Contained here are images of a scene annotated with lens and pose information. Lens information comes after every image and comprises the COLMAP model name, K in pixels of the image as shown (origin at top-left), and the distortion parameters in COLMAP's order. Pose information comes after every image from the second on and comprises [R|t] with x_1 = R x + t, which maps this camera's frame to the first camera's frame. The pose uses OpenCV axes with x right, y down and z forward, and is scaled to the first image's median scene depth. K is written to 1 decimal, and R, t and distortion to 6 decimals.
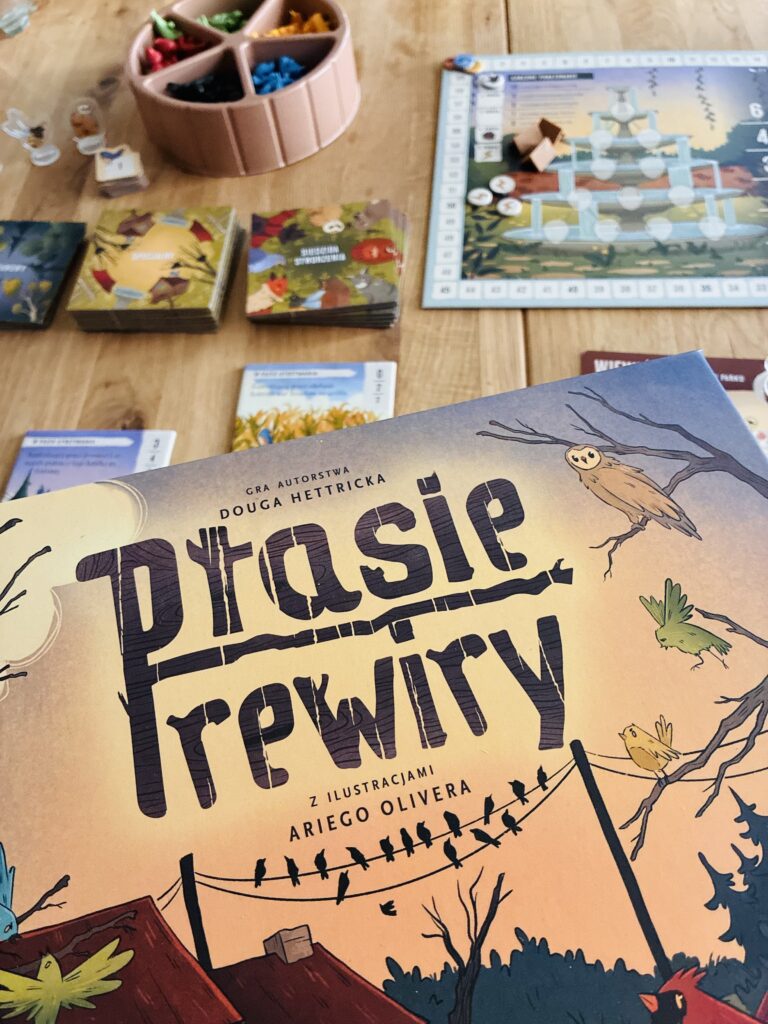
lens RADIAL K [[793.4, 0, 381.5], [0, 793.4, 515.6], [0, 0, 1]] dist [0.015036, -0.043244]
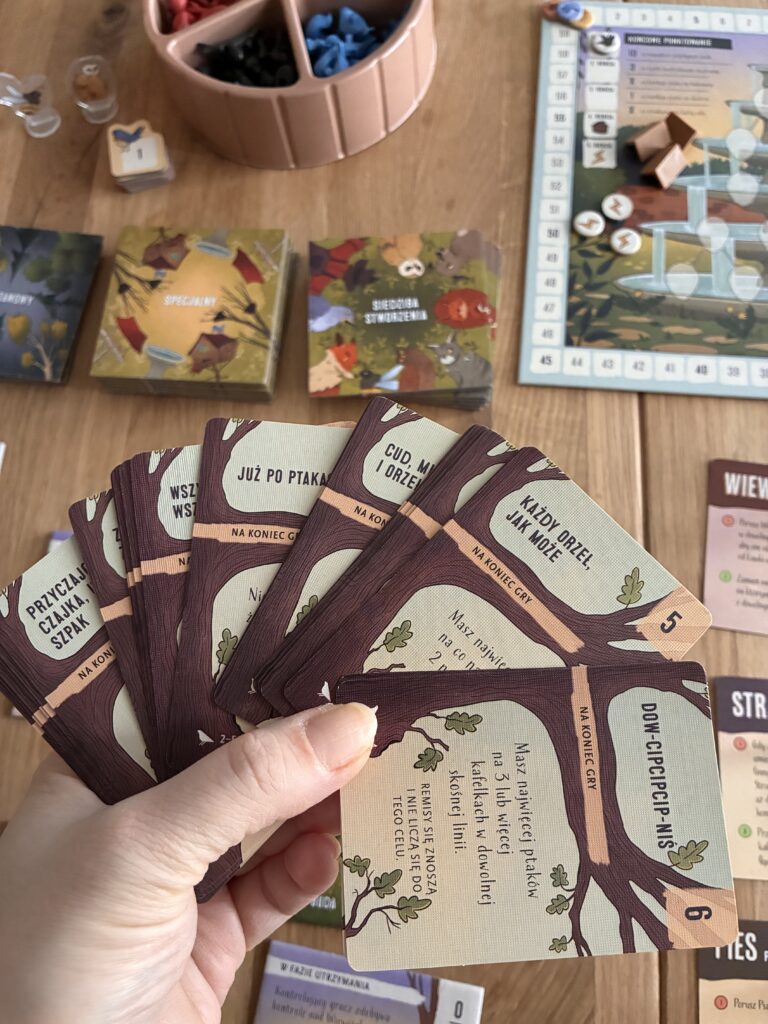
lens RADIAL K [[793.4, 0, 381.5], [0, 793.4, 515.6], [0, 0, 1]] dist [0.015036, -0.043244]
pose [[0.999639, 0.024446, 0.011134, -0.092716], [-0.026236, 0.977496, 0.209316, -0.281917], [-0.005766, -0.209532, 0.977785, 0.149345]]
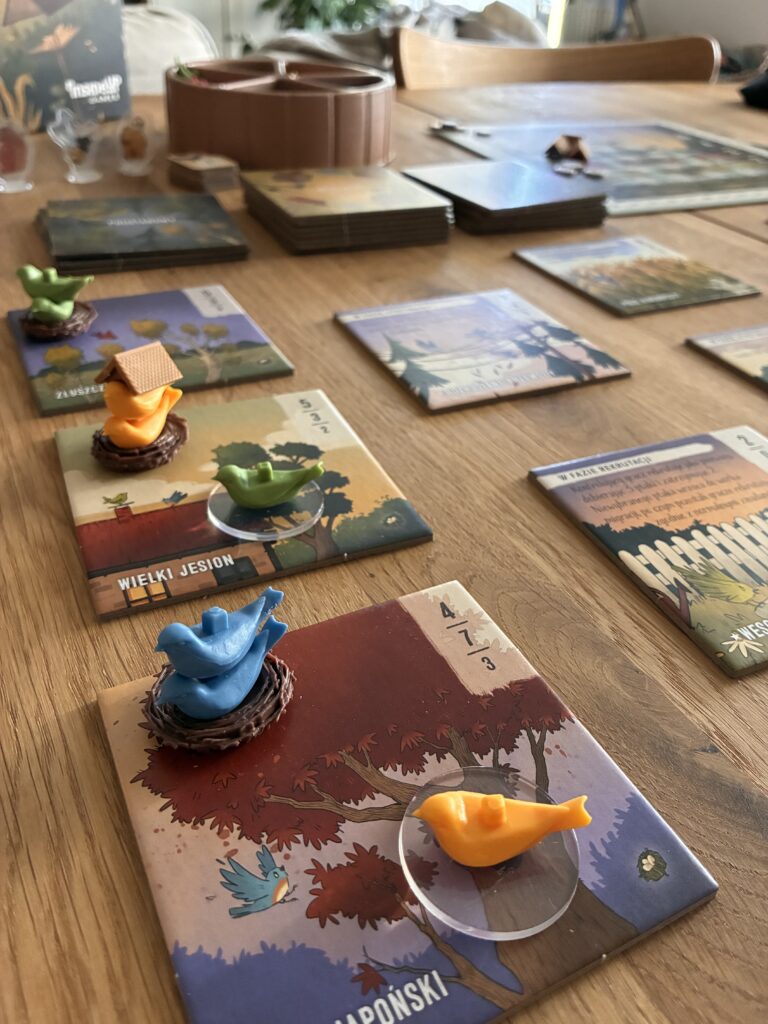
lens RADIAL K [[793.4, 0, 381.5], [0, 793.4, 515.6], [0, 0, 1]] dist [0.015036, -0.043244]
pose [[0.863308, -0.182820, 0.470399, -0.714164], [0.359515, 0.876922, -0.318992, 0.278929], [-0.354185, 0.444504, 0.822781, 0.419870]]
